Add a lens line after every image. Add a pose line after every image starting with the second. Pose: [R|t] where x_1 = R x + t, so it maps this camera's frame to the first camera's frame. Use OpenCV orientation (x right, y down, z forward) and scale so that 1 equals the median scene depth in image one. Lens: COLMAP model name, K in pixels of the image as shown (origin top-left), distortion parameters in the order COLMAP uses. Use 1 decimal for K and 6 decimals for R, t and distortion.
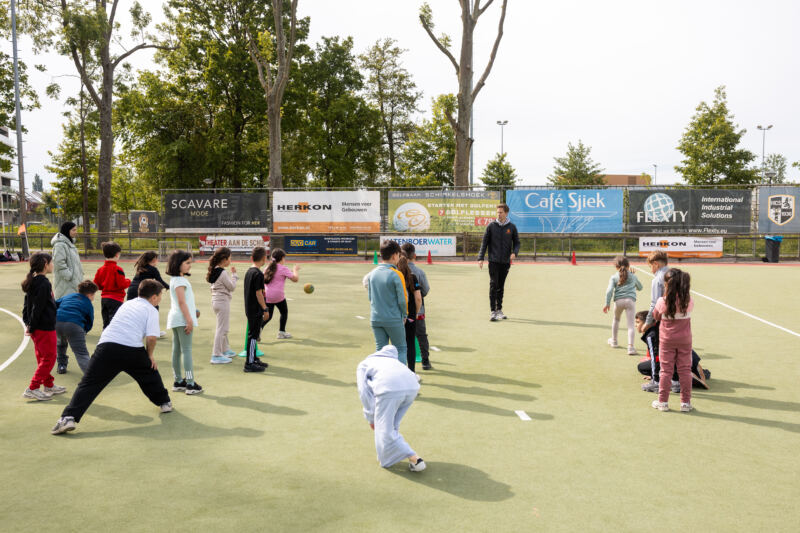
lens RADIAL K [[706.4, 0, 399.6], [0, 706.4, 295.0], [0, 0, 1]] dist [-0.002191, -0.002071]
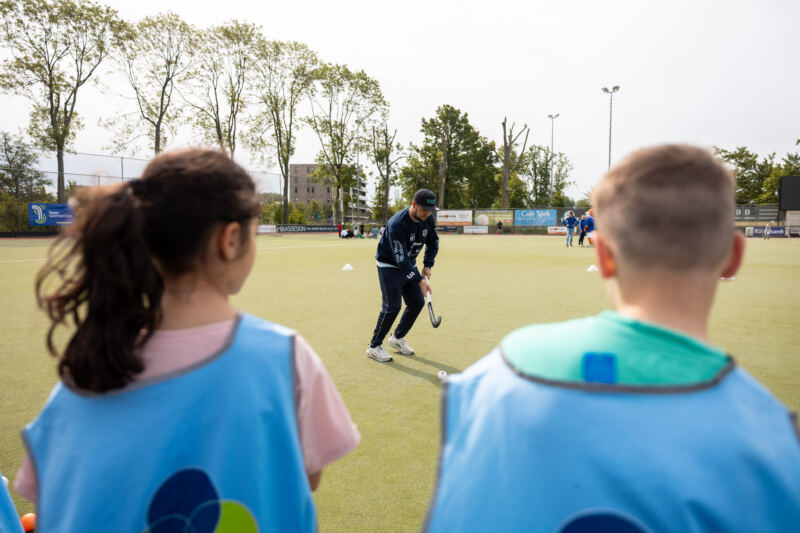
lens RADIAL K [[550.5, 0, 400.0], [0, 550.5, 266.5], [0, 0, 1]] dist [0.000078, 0.003796]
pose [[0.907308, 0.034958, -0.419010, 0.532984], [-0.048631, 0.998575, -0.021992, 0.113153], [0.417644, 0.040330, 0.907715, -0.902685]]
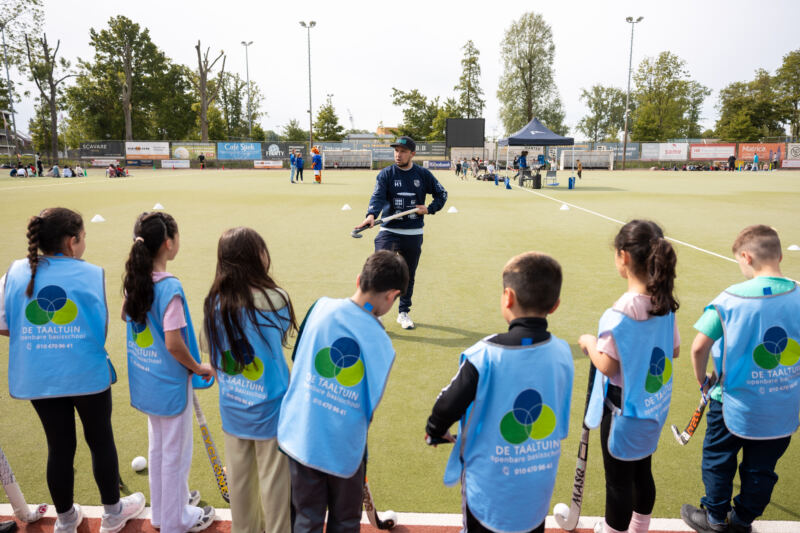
lens RADIAL K [[557.2, 0, 400.0], [0, 557.2, 266.5], [0, 0, 1]] dist [0.000393, 0.005524]
pose [[0.994090, -0.015635, 0.107430, 0.488757], [0.006241, 0.996168, 0.087232, 0.107749], [-0.108383, -0.086046, 0.990378, -0.936818]]
